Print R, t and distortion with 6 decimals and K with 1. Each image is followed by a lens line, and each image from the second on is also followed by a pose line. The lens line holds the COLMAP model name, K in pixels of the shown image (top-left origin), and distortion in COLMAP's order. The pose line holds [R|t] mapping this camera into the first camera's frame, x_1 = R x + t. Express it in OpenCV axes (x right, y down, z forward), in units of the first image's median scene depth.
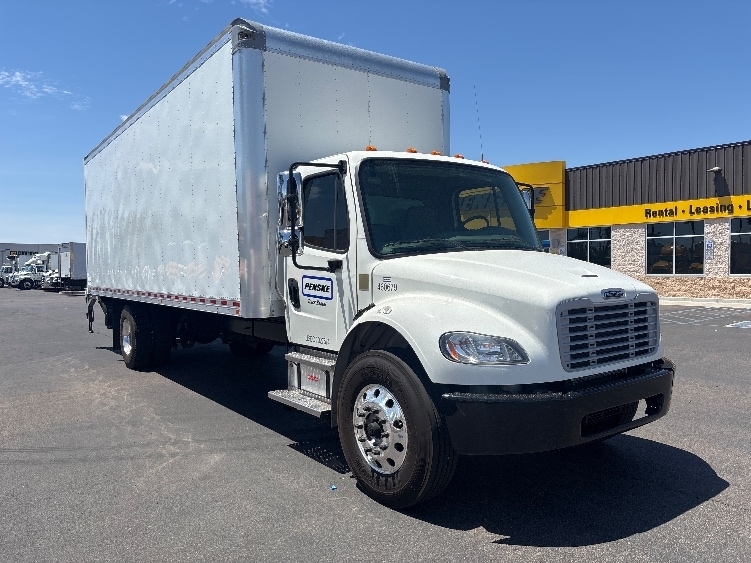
lens RADIAL K [[573.2, 0, 376.0], [0, 573.2, 282.1], [0, 0, 1]] dist [0.007710, 0.002967]
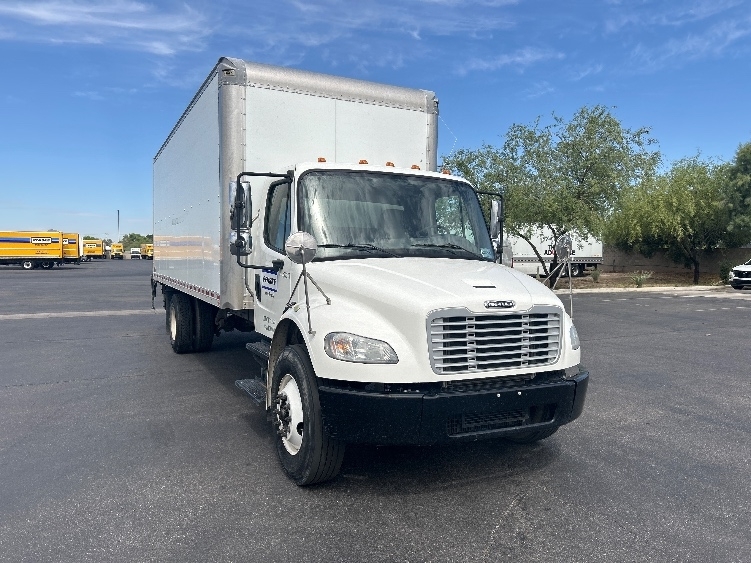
lens RADIAL K [[573.2, 0, 376.0], [0, 573.2, 282.1], [0, 0, 1]] dist [0.007710, 0.002967]
pose [[0.987379, 0.043197, -0.152368, 0.327666], [-0.041980, 0.999056, 0.011199, -0.021210], [0.152708, -0.004661, 0.988260, -0.074688]]
